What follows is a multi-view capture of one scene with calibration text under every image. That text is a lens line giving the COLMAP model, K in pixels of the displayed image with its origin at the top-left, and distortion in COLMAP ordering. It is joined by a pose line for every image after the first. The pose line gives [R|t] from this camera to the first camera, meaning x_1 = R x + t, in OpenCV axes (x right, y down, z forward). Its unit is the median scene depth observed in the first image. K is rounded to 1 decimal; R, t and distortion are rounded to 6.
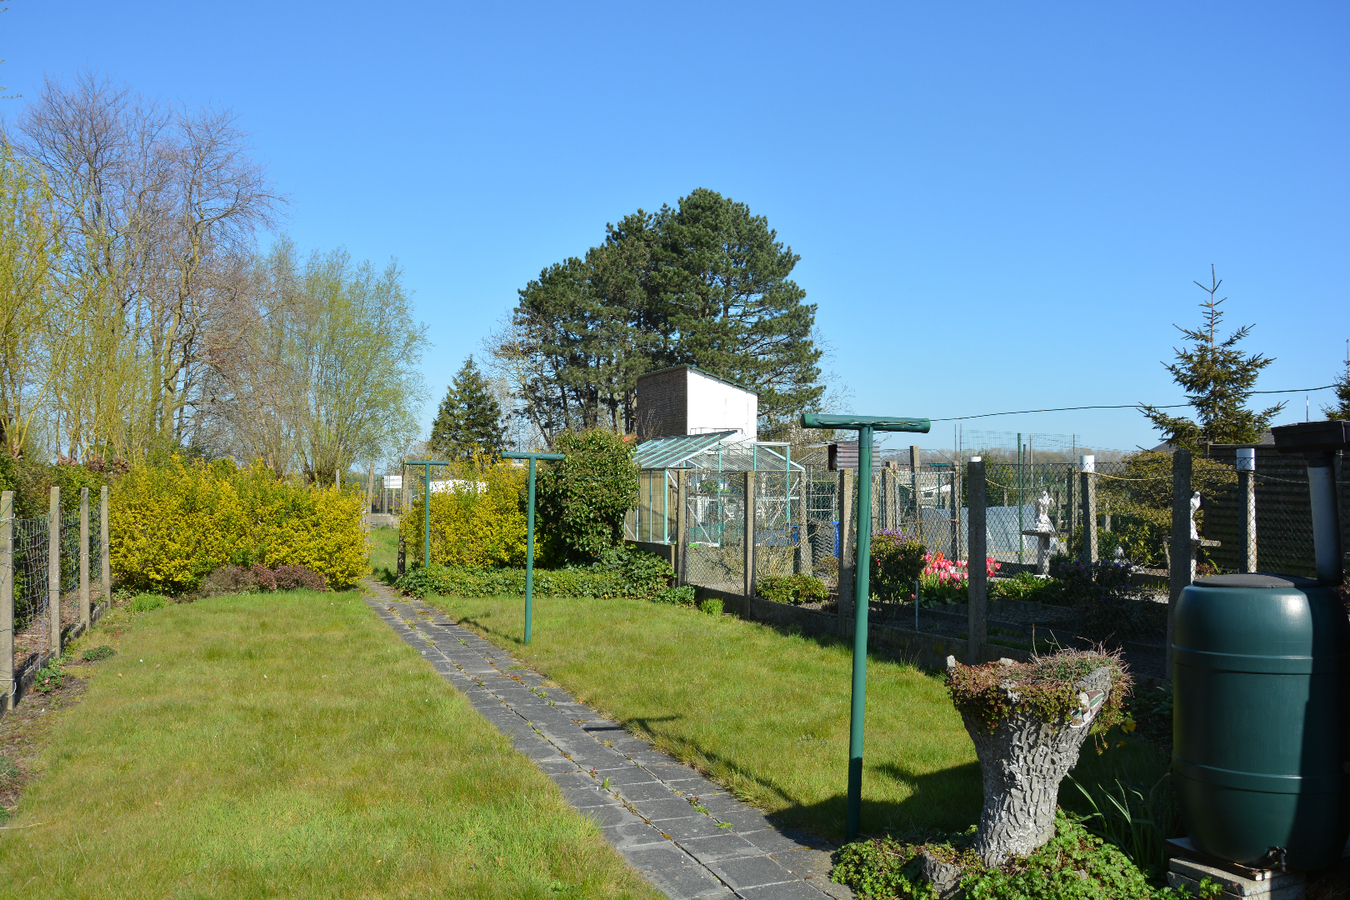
lens RADIAL K [[1112.5, 0, 675.0], [0, 1112.5, 450.0], [0, 0, 1]] dist [-0.248449, 0.196307]
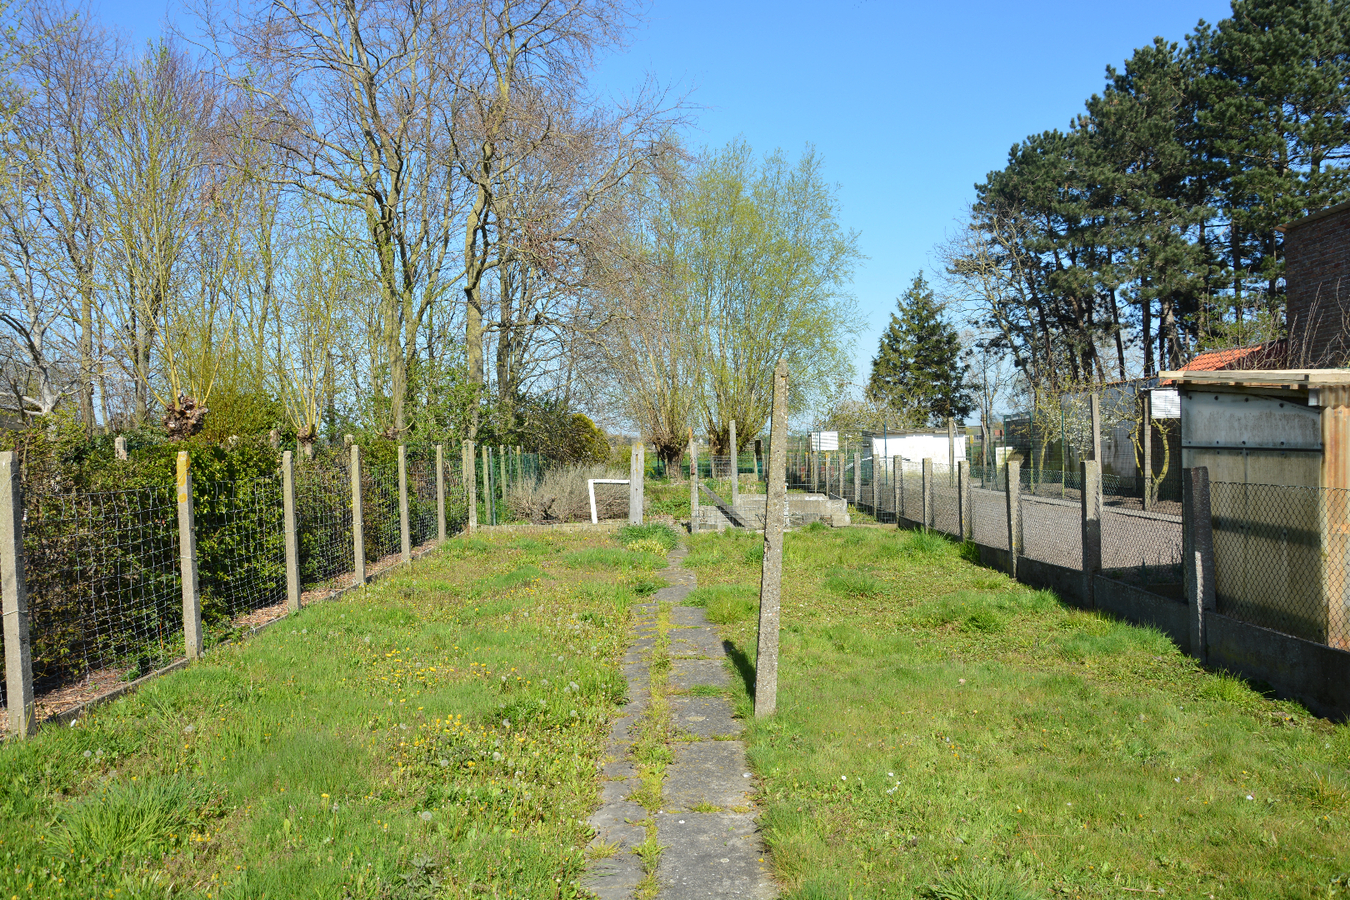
lens RADIAL K [[1112.5, 0, 675.0], [0, 1112.5, 450.0], [0, 0, 1]] dist [-0.248449, 0.196307]
pose [[0.929081, -0.016837, -0.369494, -0.067249], [0.030595, 0.999038, 0.031404, 0.007557], [0.368610, -0.040481, 0.928702, 0.244656]]
